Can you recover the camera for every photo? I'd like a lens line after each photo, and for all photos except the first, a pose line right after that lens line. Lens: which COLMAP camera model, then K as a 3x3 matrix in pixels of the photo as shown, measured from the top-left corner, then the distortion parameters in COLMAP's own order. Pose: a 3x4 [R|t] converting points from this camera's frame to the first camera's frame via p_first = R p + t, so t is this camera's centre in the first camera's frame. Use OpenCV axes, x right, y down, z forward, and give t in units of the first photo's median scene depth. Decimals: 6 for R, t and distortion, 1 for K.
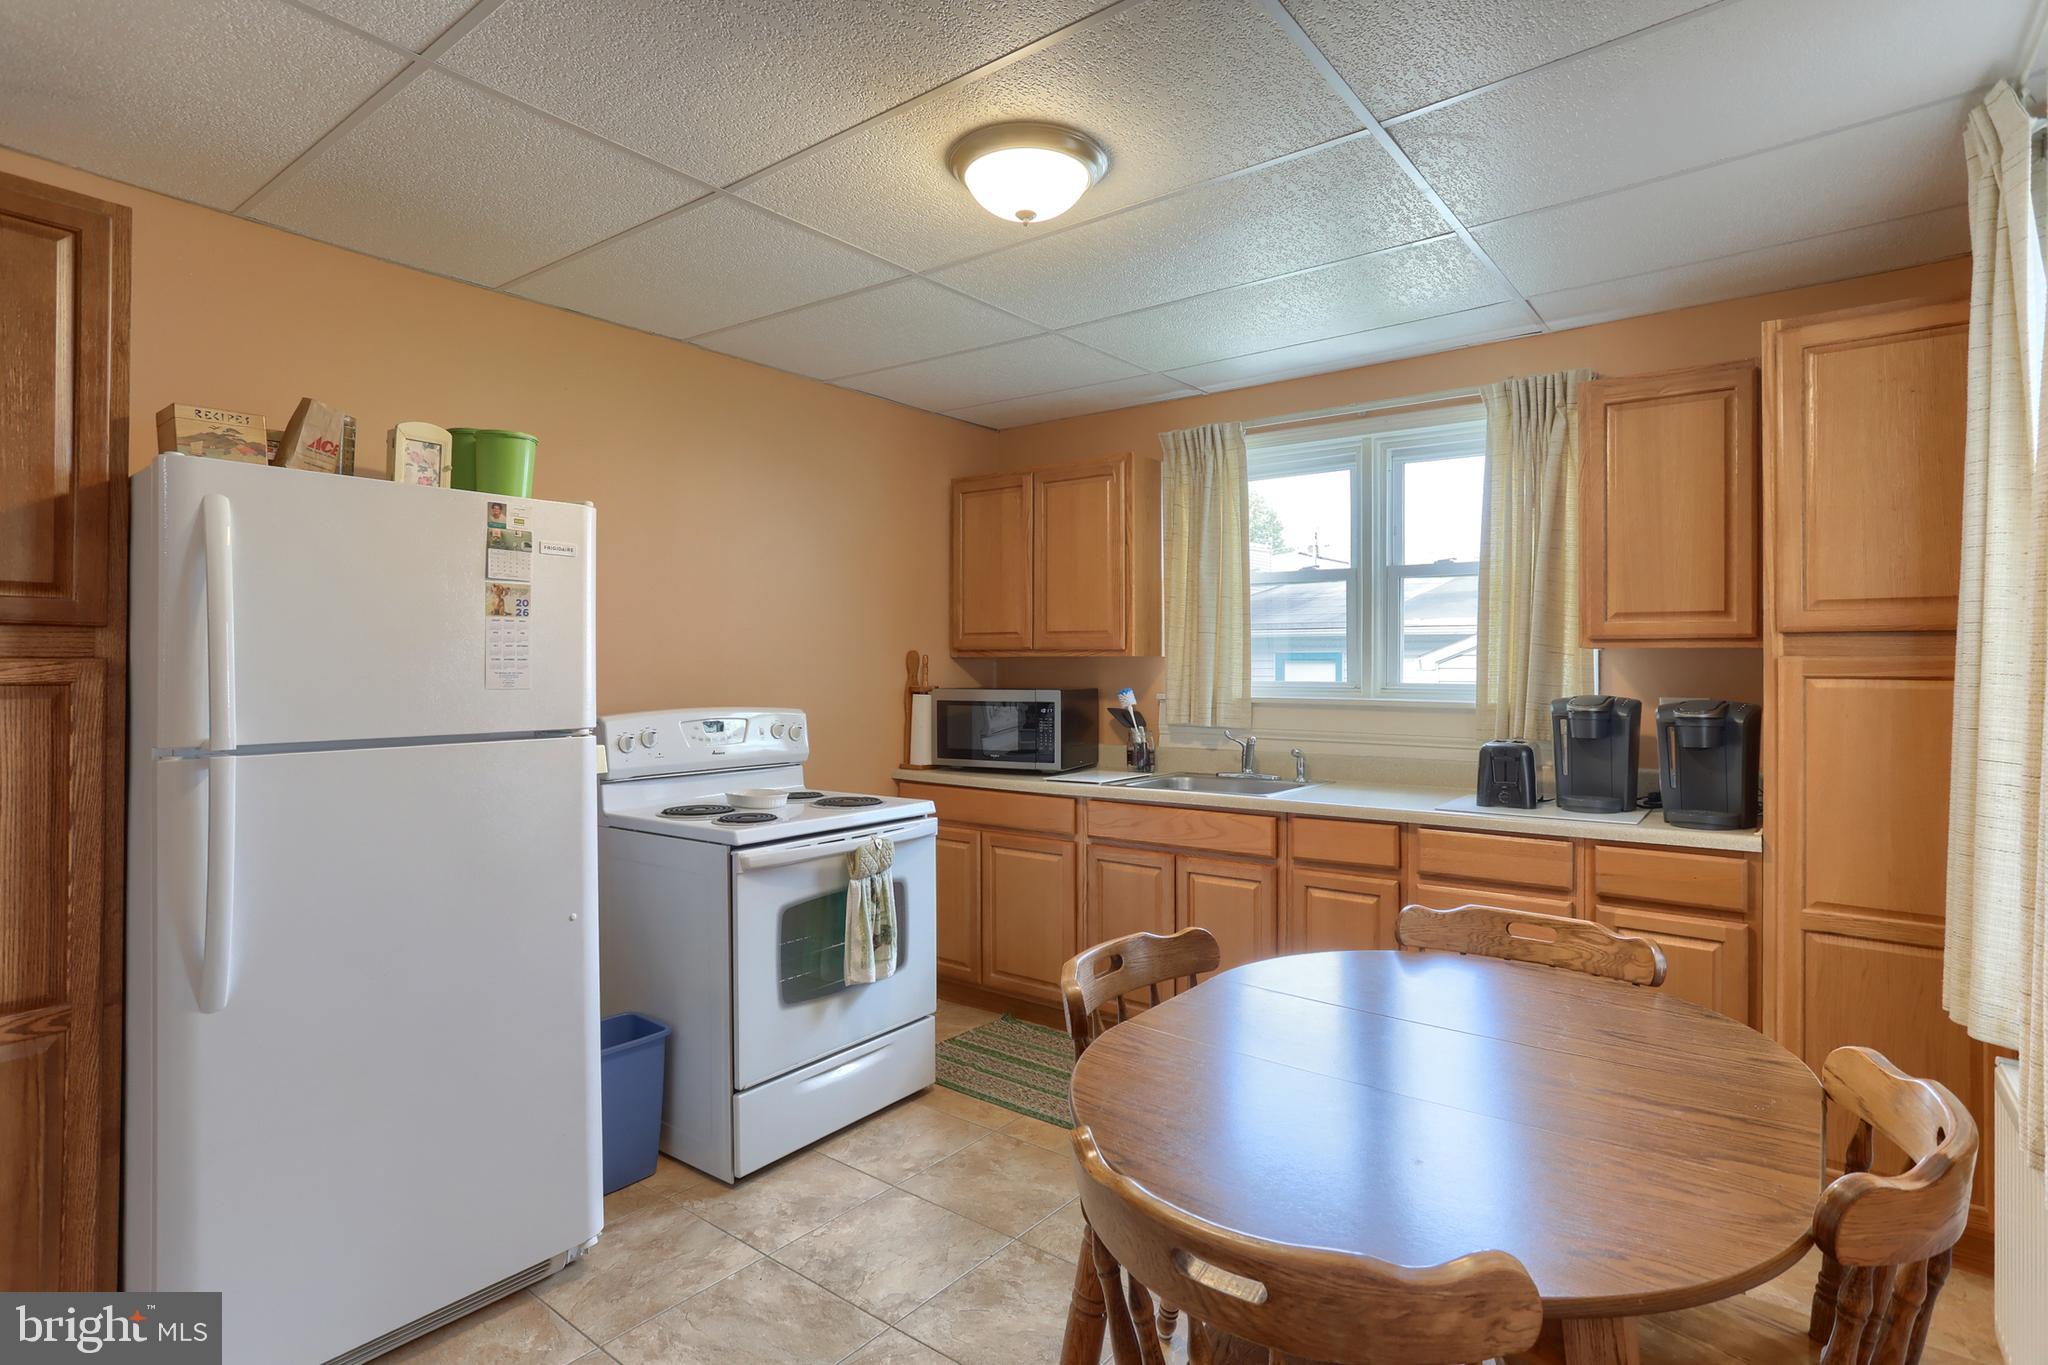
lens RADIAL K [[1062.0, 0, 1030.1], [0, 1062.0, 670.2], [0, 0, 1]] dist [-0.019617, 0.004061]
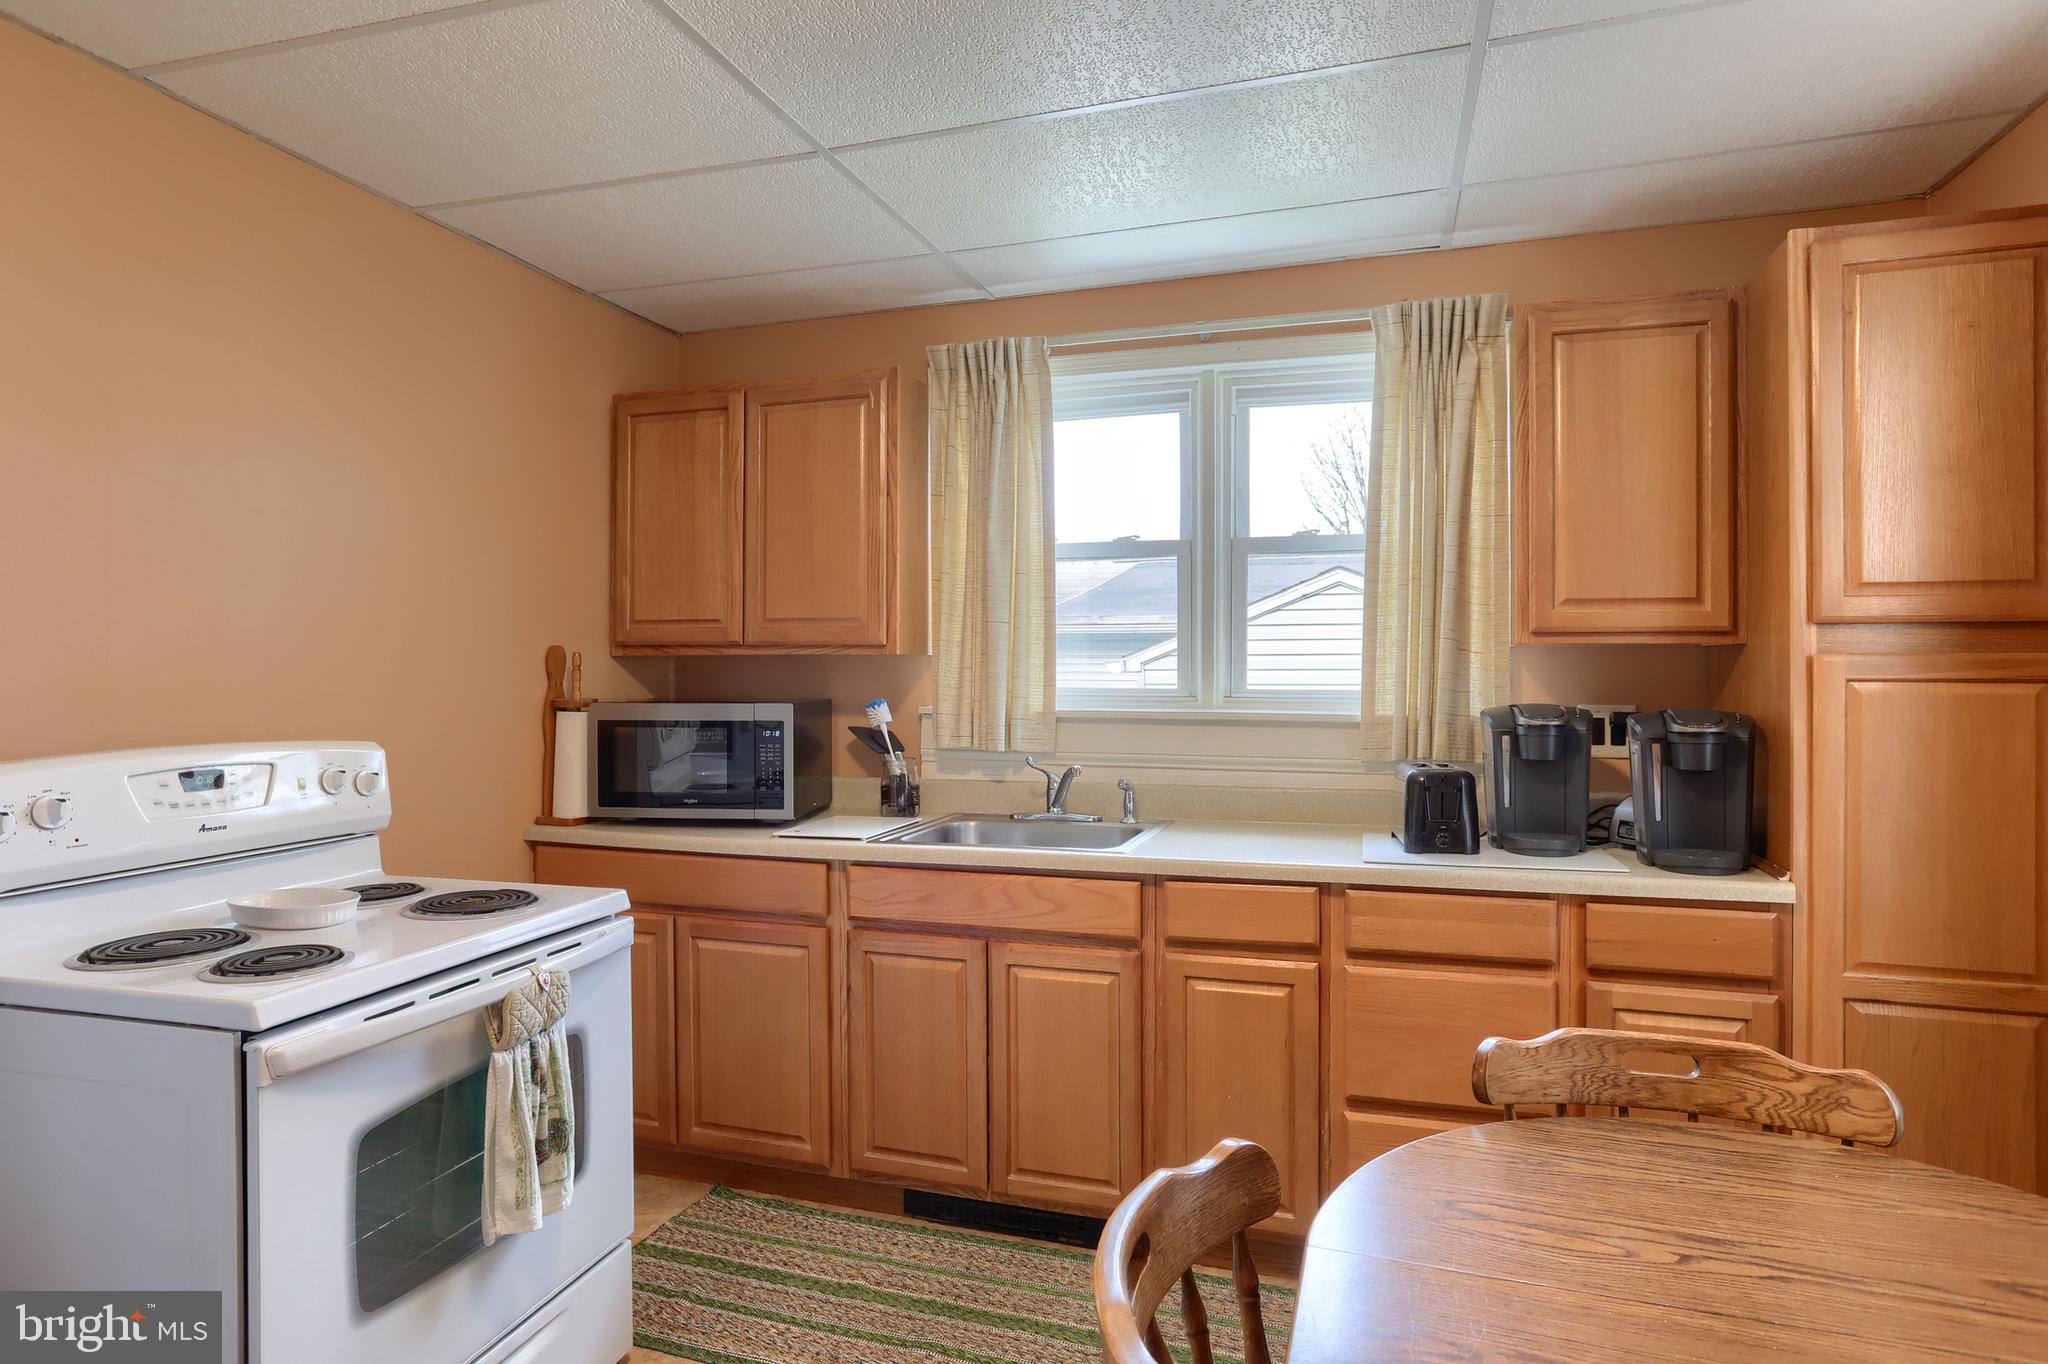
lens RADIAL K [[1121.5, 0, 1031.2], [0, 1121.5, 670.0], [0, 0, 1]] dist [-0.037439, 0.018291]
pose [[0.938554, -0.002186, 0.345127, -0.093369], [0.003319, 0.999991, -0.002693, -0.000498], [-0.345118, 0.003673, 0.938552, 0.318719]]
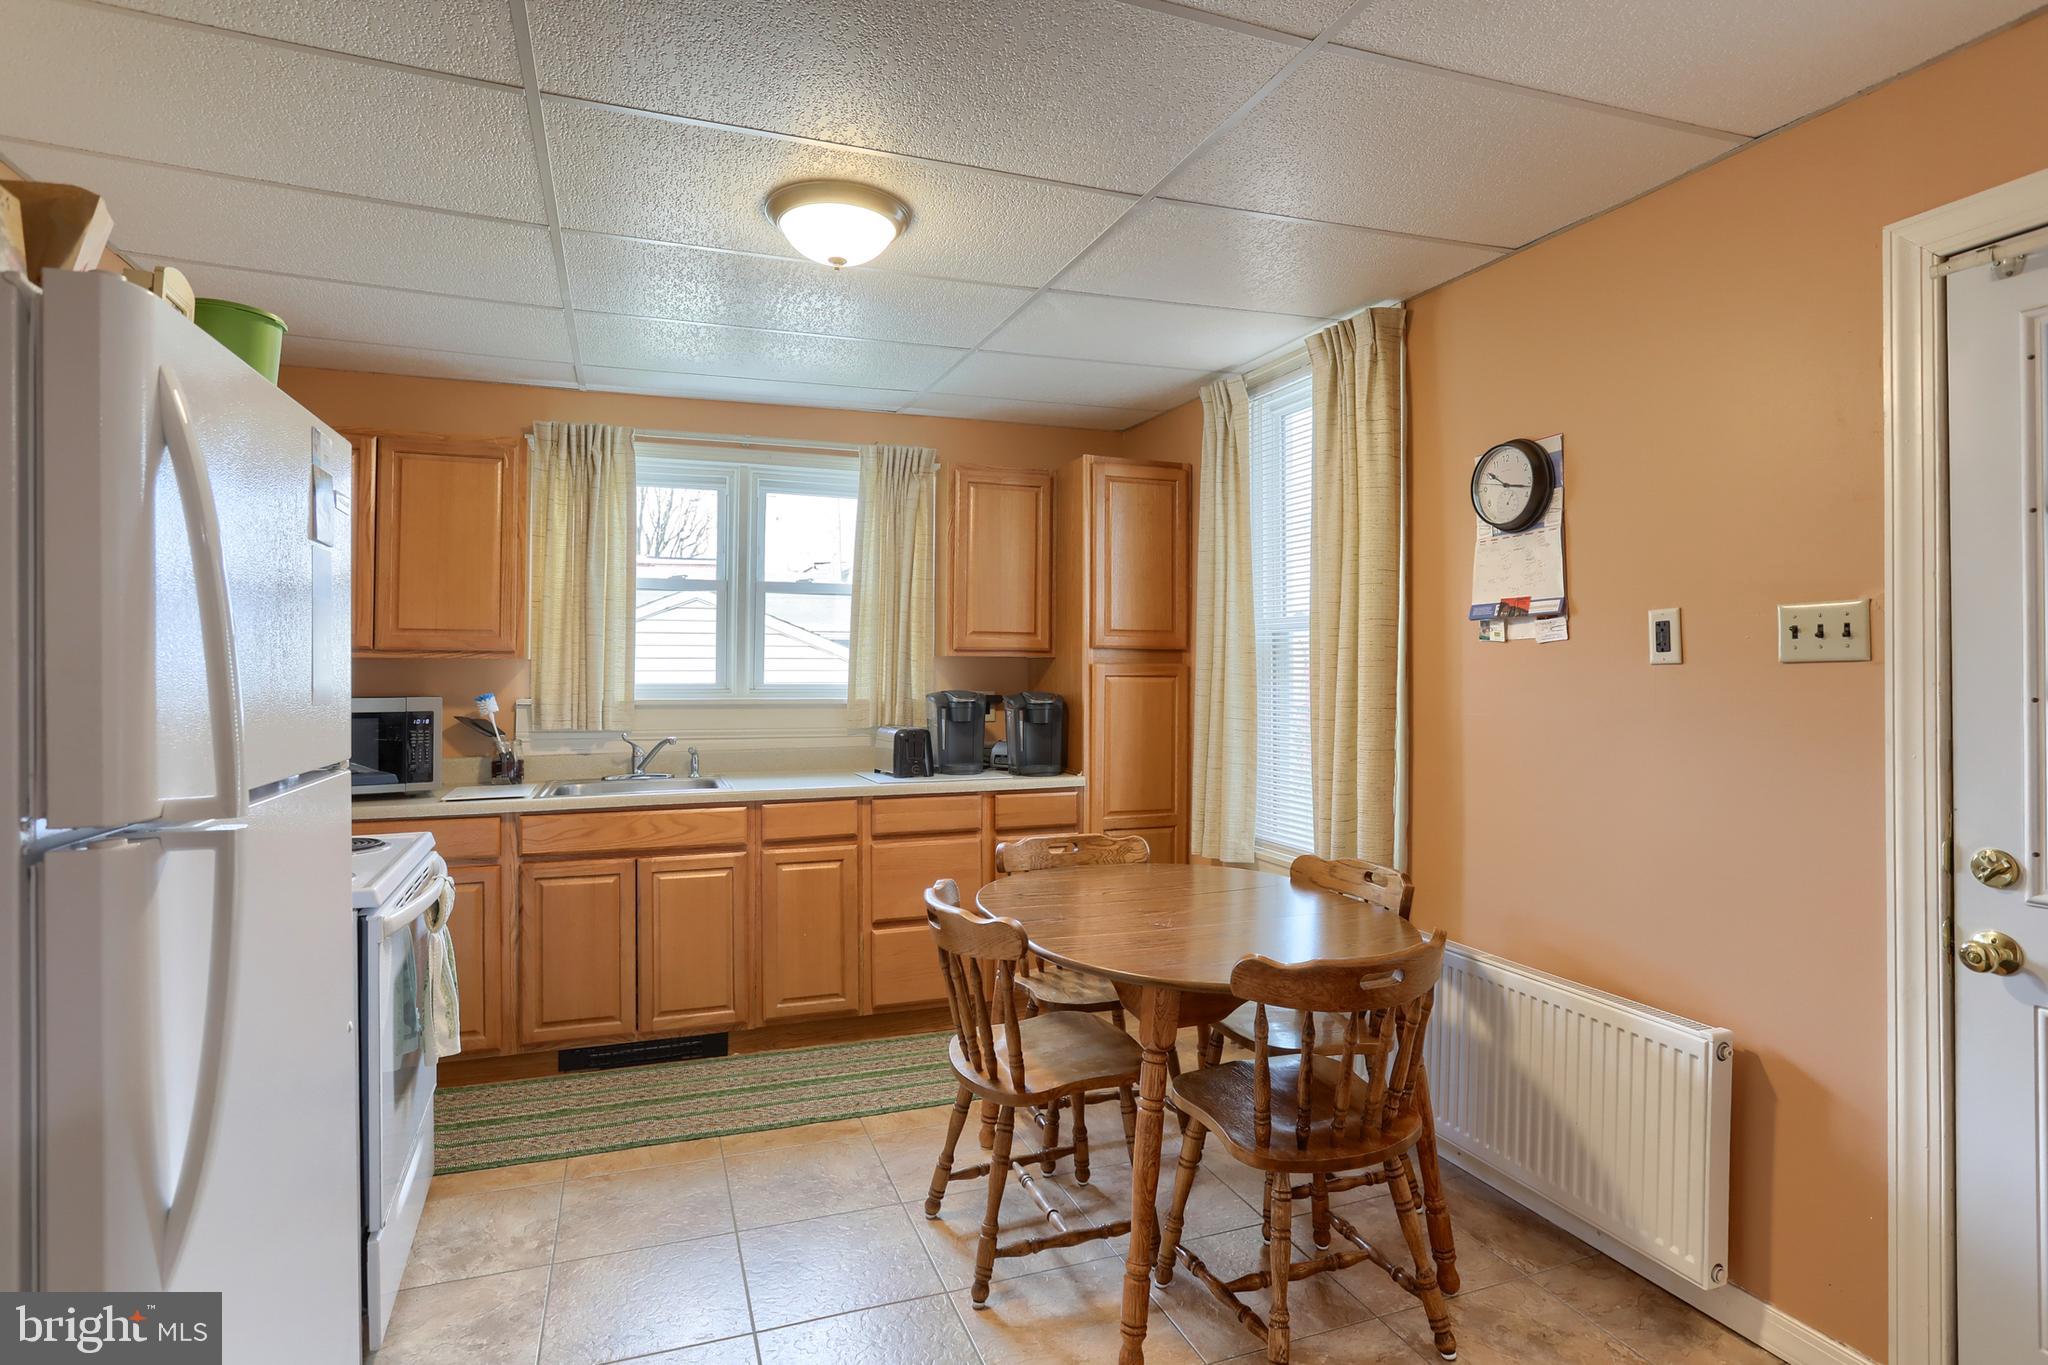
lens RADIAL K [[1075.5, 0, 1008.8], [0, 1075.5, 672.4], [0, 0, 1]] dist [0.002208, 0.001101]
pose [[0.539608, -0.004065, 0.841906, -0.555948], [0.002011, 0.999992, 0.003539, -0.004193], [-0.841914, -0.000217, 0.539612, 0.164650]]
